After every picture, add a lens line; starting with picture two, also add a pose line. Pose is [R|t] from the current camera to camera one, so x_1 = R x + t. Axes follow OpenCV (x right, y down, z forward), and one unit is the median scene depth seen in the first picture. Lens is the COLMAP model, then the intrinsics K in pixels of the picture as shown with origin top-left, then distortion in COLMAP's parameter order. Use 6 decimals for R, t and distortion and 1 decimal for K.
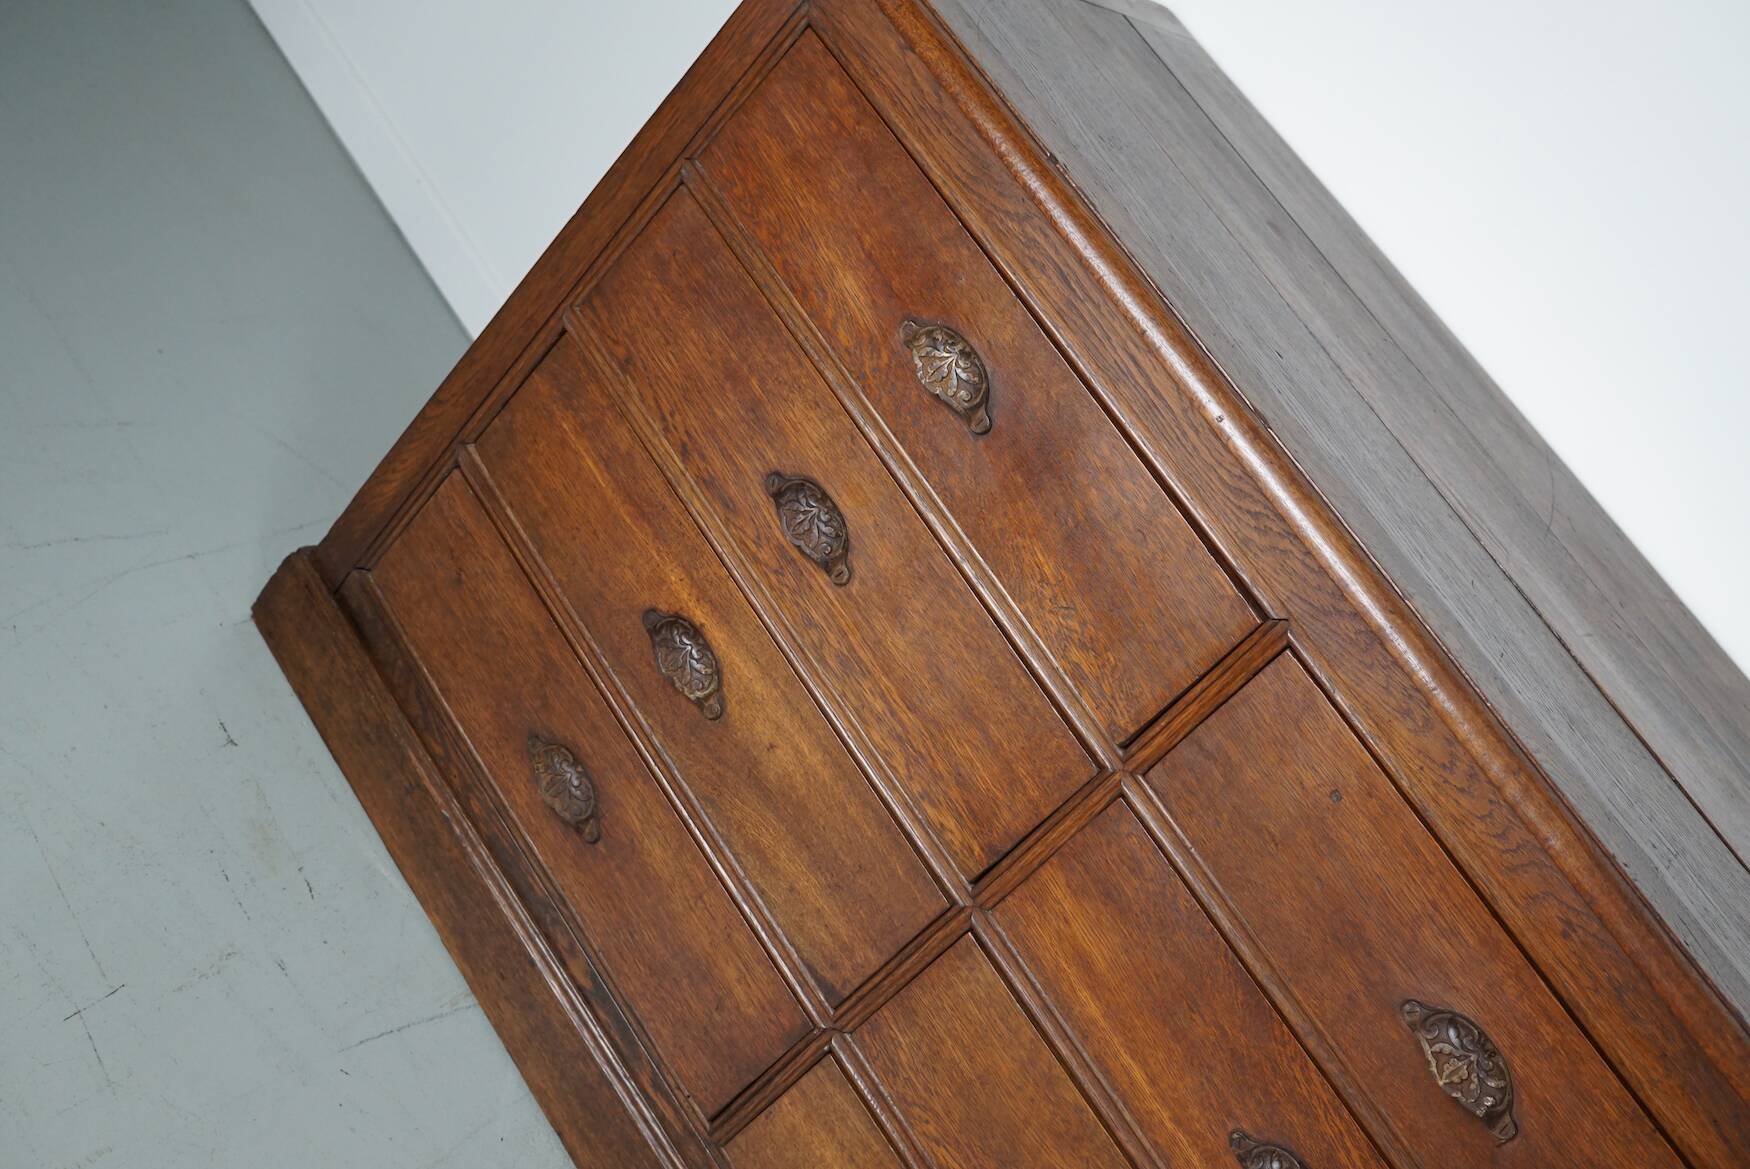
lens RADIAL K [[2252.7, 0, 875.6], [0, 2252.7, 593.4], [0, 0, 1]] dist [-0.089919, 0.000000]
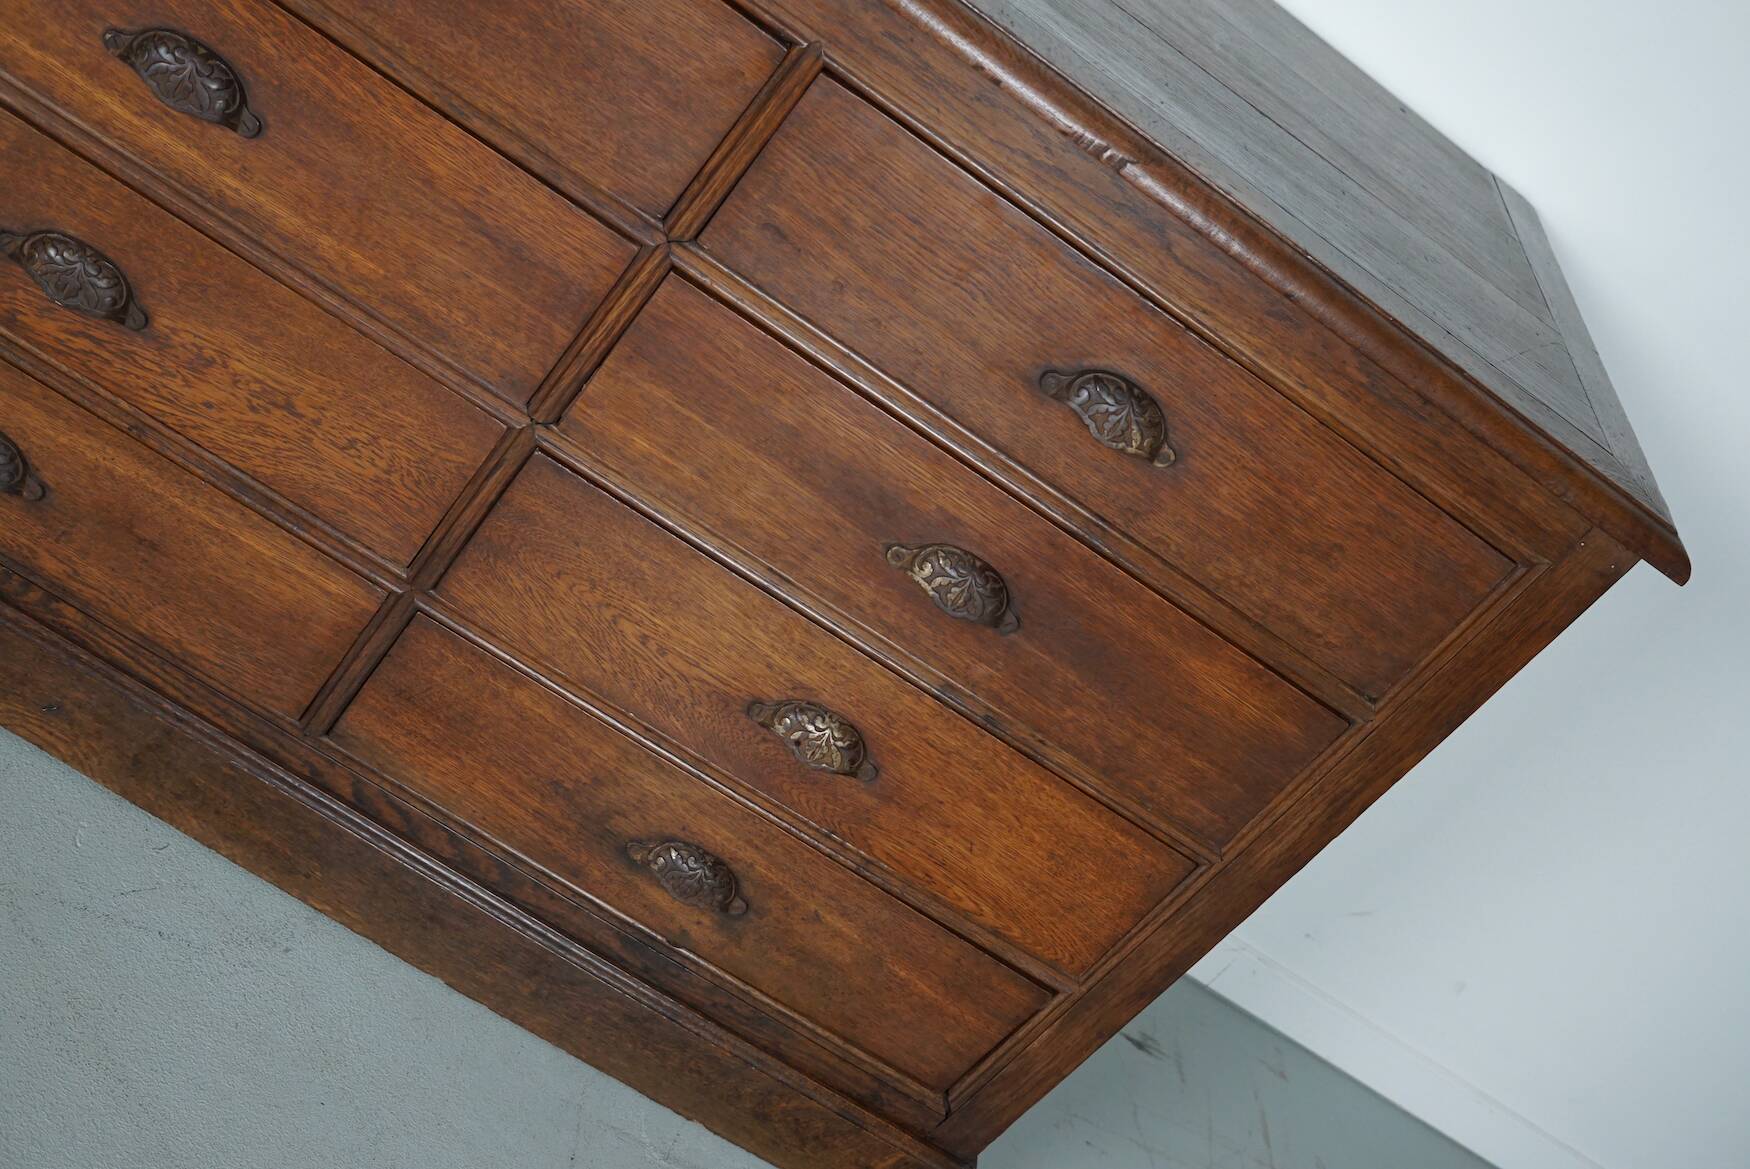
lens RADIAL K [[2252.7, 0, 881.3], [0, 2252.7, 585.1], [0, 0, 1]] dist [-0.089919, 0.000000]
pose [[0.841542, -0.422851, 0.336162, 0.027050], [0.245070, 0.853427, 0.460004, 0.088740], [-0.481402, -0.304730, 0.821822, 0.047744]]
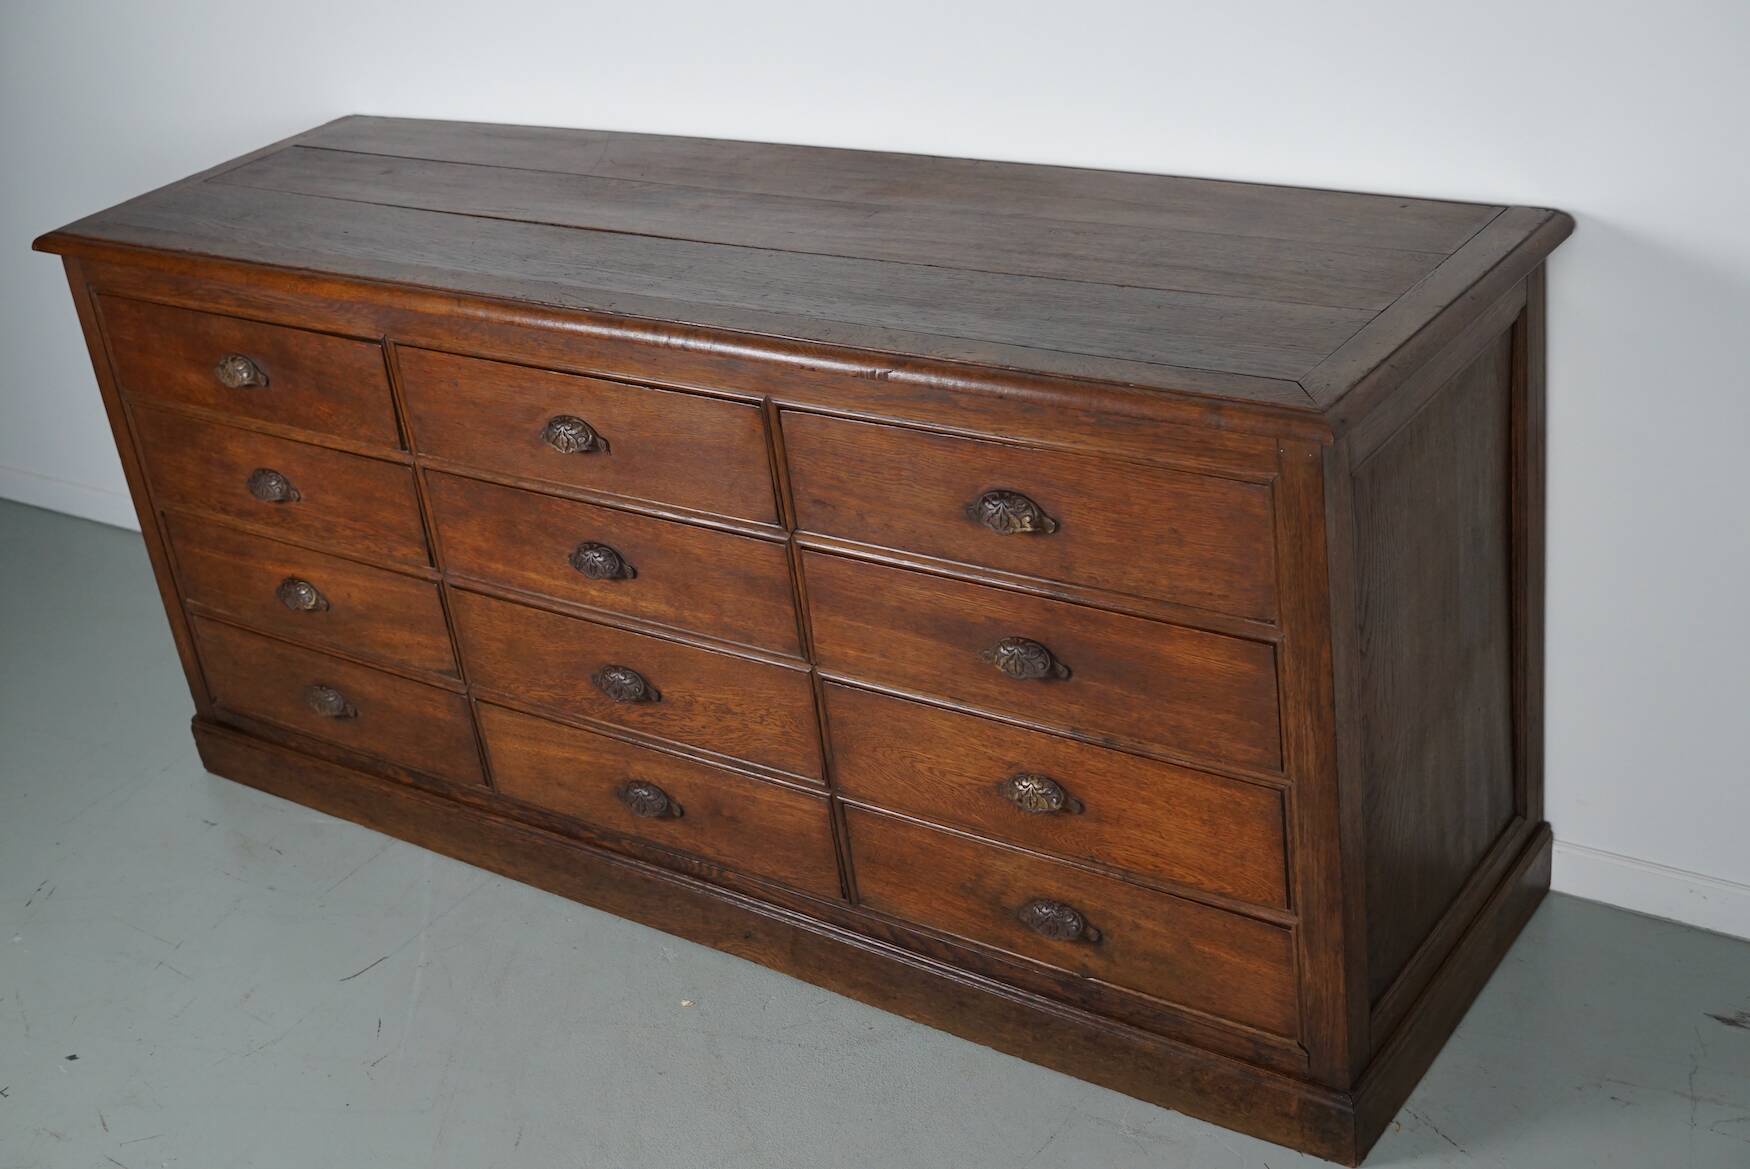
lens RADIAL K [[2252.7, 0, 856.8], [0, 2252.7, 590.4], [0, 0, 1]] dist [-0.089919, 0.000000]
pose [[0.689409, -0.694707, -0.205176, 0.603747], [0.668277, 0.719266, -0.189902, 0.680987], [0.279502, -0.006194, 0.960125, -0.573595]]
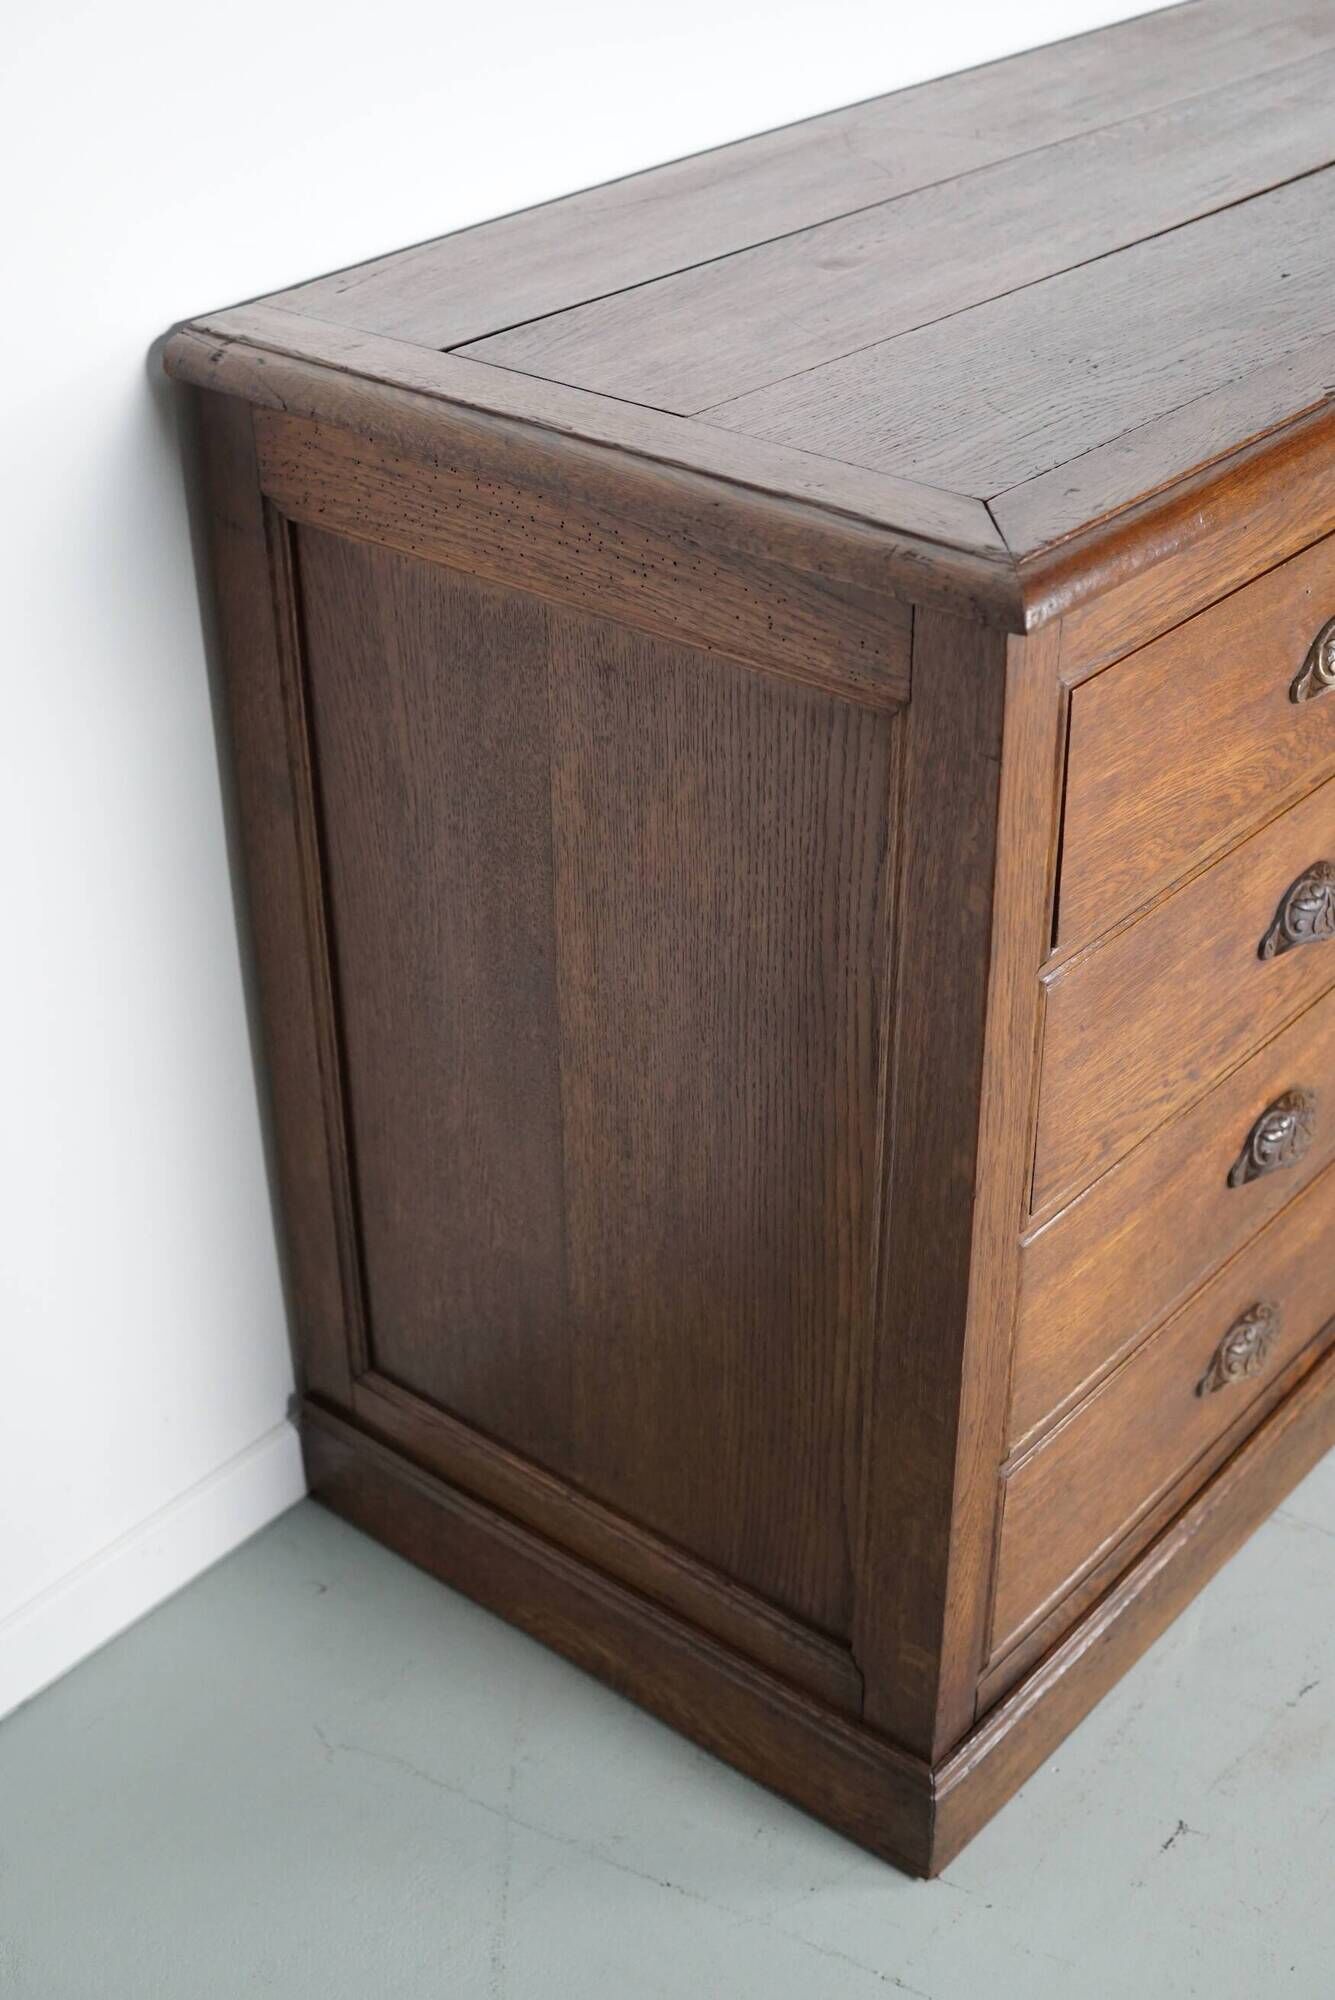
lens RADIAL K [[2574.5, 0, 659.5], [0, 2574.5, 992.5], [0, 0, 1]] dist [-0.089919, 0.000000]
pose [[-0.081426, -0.939900, 0.331599, -0.338266], [0.547928, 0.235702, 0.802633, -0.875054], [-0.832553, 0.247048, 0.495806, 0.765127]]
